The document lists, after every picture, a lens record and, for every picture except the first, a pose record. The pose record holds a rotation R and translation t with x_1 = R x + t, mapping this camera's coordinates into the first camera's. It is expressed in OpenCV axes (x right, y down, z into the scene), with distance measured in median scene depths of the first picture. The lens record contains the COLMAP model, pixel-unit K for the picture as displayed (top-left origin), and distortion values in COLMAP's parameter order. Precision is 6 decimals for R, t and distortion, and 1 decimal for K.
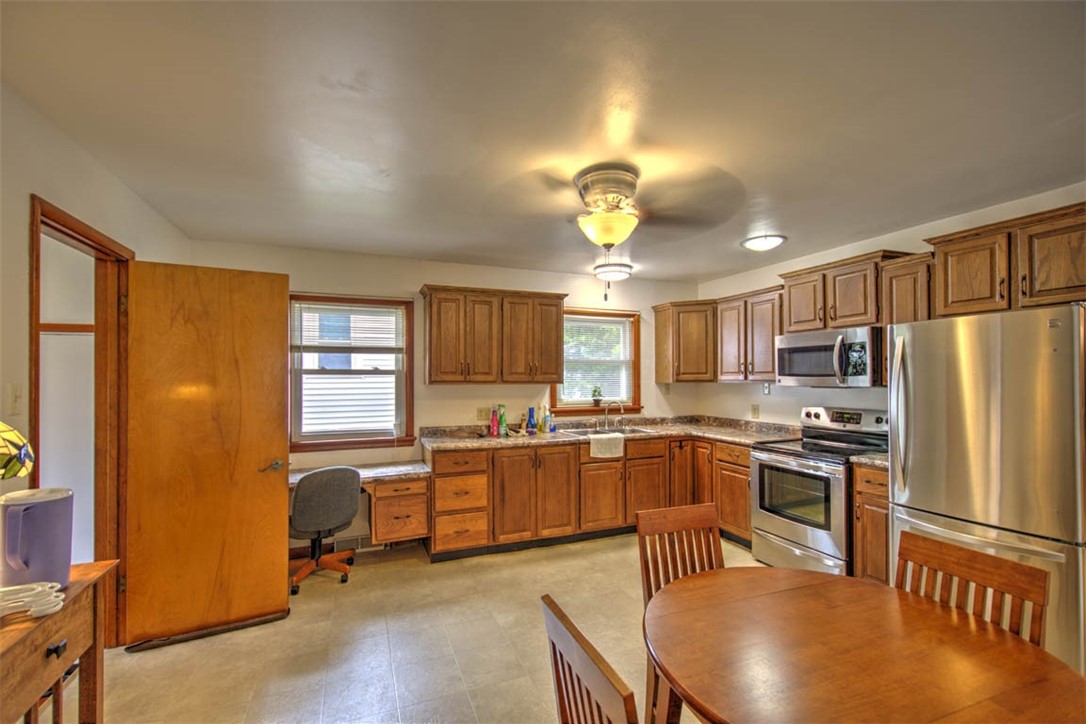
lens RADIAL K [[464.9, 0, 541.6], [0, 464.9, 376.2], [0, 0, 1]] dist [-0.000466, 0.000251]
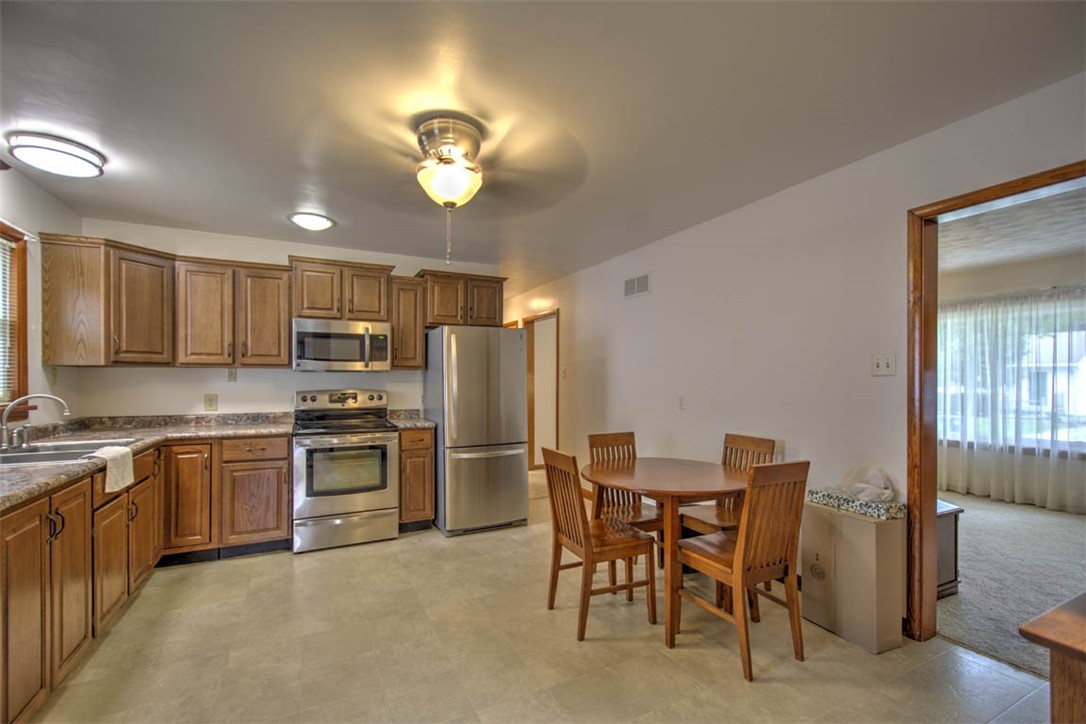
lens RADIAL K [[464.9, 0, 541.3], [0, 464.9, 375.8], [0, 0, 1]] dist [-0.000466, 0.000251]
pose [[-0.085940, 0.009997, 0.996250, -0.482457], [-0.002983, 0.999943, -0.010291, 0.039872], [-0.996296, -0.003857, -0.085905, 0.544208]]
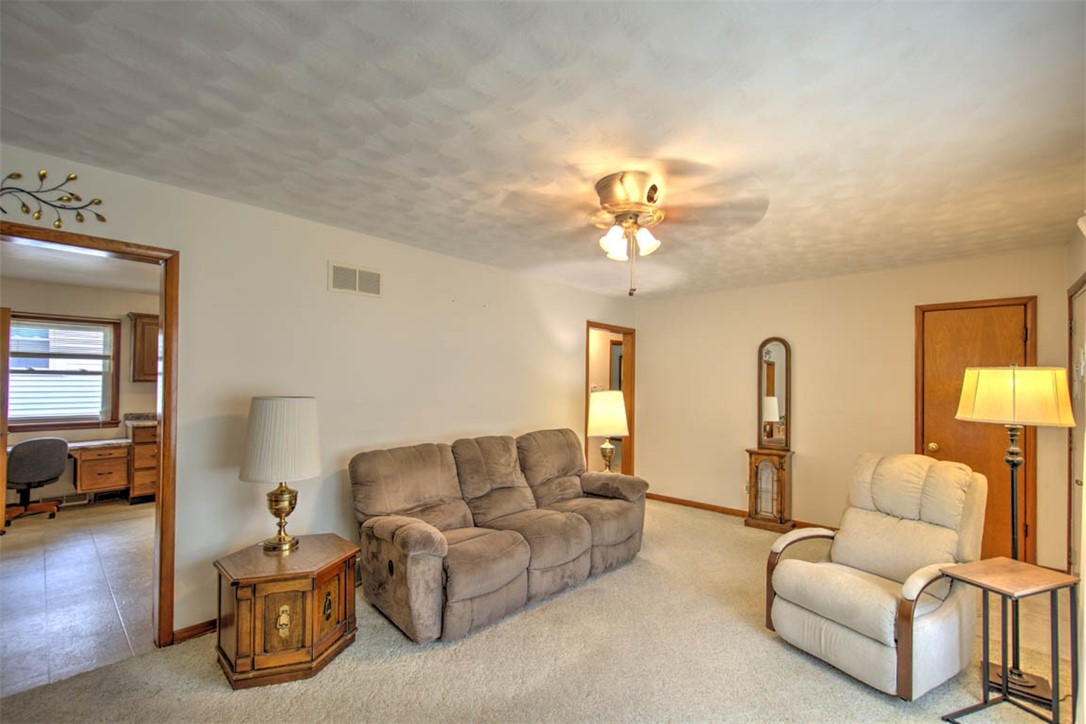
lens RADIAL K [[464.9, 0, 535.8], [0, 464.9, 373.3], [0, 0, 1]] dist [-0.000466, 0.000251]
pose [[0.906049, 0.020882, 0.422656, 0.267198], [-0.017310, 0.999775, -0.012288, -0.014110], [-0.422818, 0.003817, 0.906207, -0.791284]]
